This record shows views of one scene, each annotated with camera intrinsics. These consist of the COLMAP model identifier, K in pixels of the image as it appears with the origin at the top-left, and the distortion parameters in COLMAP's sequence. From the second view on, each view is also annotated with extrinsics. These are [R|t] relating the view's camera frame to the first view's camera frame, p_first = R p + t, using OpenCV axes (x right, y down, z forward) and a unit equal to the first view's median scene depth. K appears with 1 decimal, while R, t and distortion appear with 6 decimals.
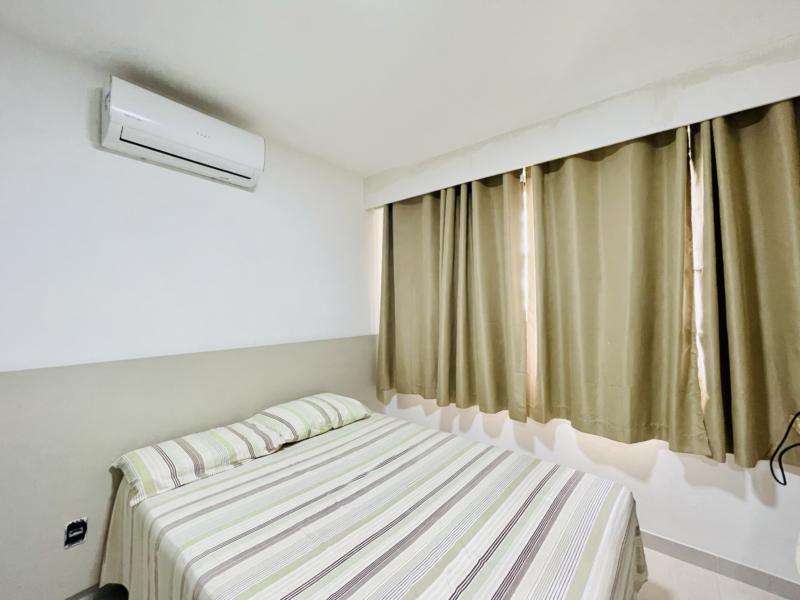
lens RADIAL K [[332.0, 0, 400.0], [0, 332.0, 300.0], [0, 0, 1]] dist [-0.001650, -0.000060]
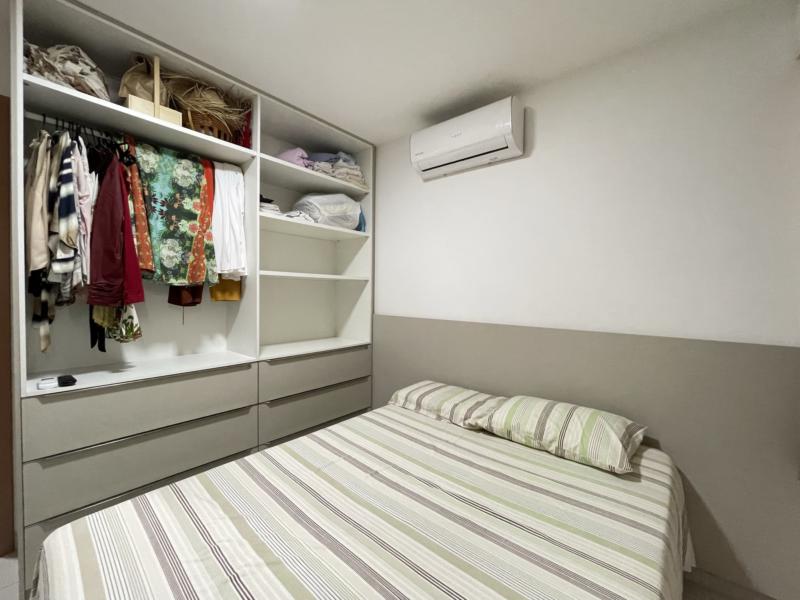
lens RADIAL K [[332.0, 0, 400.0], [0, 332.0, 300.0], [0, 0, 1]] dist [-0.001650, -0.000060]
pose [[-0.032216, 0.027516, -0.999102, 0.640196], [0.007026, 0.999602, 0.027304, 0.054021], [0.999456, -0.006140, -0.032397, 0.892657]]
